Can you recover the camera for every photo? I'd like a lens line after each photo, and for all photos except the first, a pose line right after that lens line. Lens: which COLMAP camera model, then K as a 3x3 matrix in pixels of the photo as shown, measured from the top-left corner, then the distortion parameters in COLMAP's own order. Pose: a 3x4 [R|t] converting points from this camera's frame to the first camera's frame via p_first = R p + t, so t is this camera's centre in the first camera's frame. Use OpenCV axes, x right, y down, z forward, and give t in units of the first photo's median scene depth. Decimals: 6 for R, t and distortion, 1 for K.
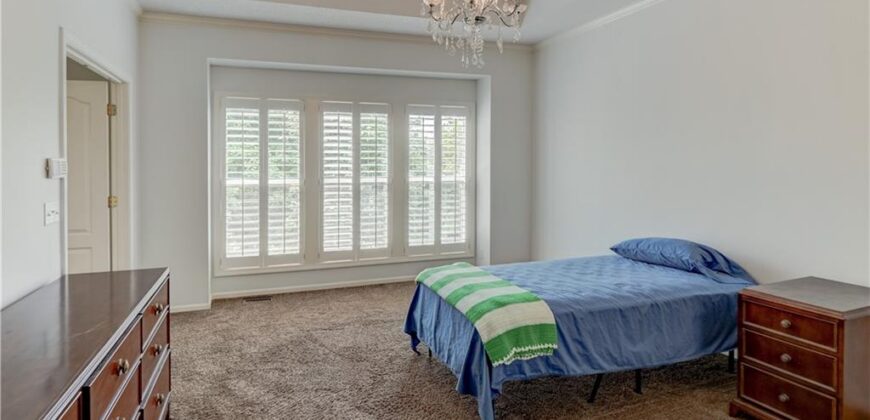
lens RADIAL K [[413.2, 0, 381.4], [0, 413.2, 173.2], [0, 0, 1]] dist [-0.001102, -0.002267]
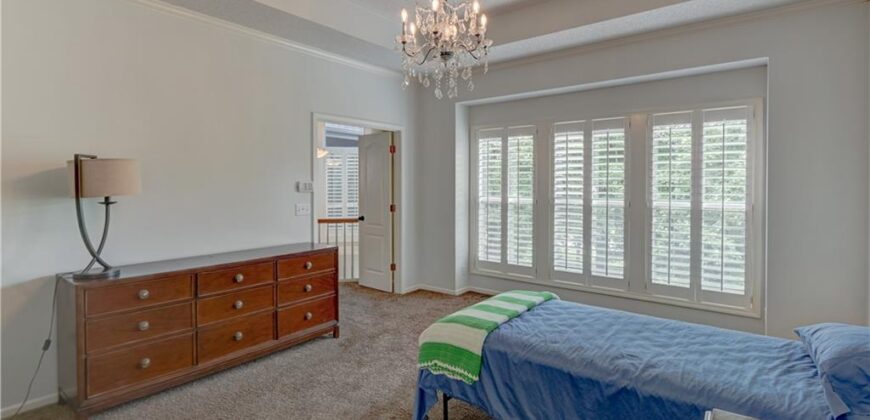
lens RADIAL K [[413.2, 0, 445.7], [0, 413.2, 190.6], [0, 0, 1]] dist [-0.001102, -0.002267]
pose [[0.587286, 0.014761, -0.809245, 0.524348], [-0.020677, 0.999781, 0.003230, -0.004966], [0.809116, 0.014836, 0.587462, 0.176318]]
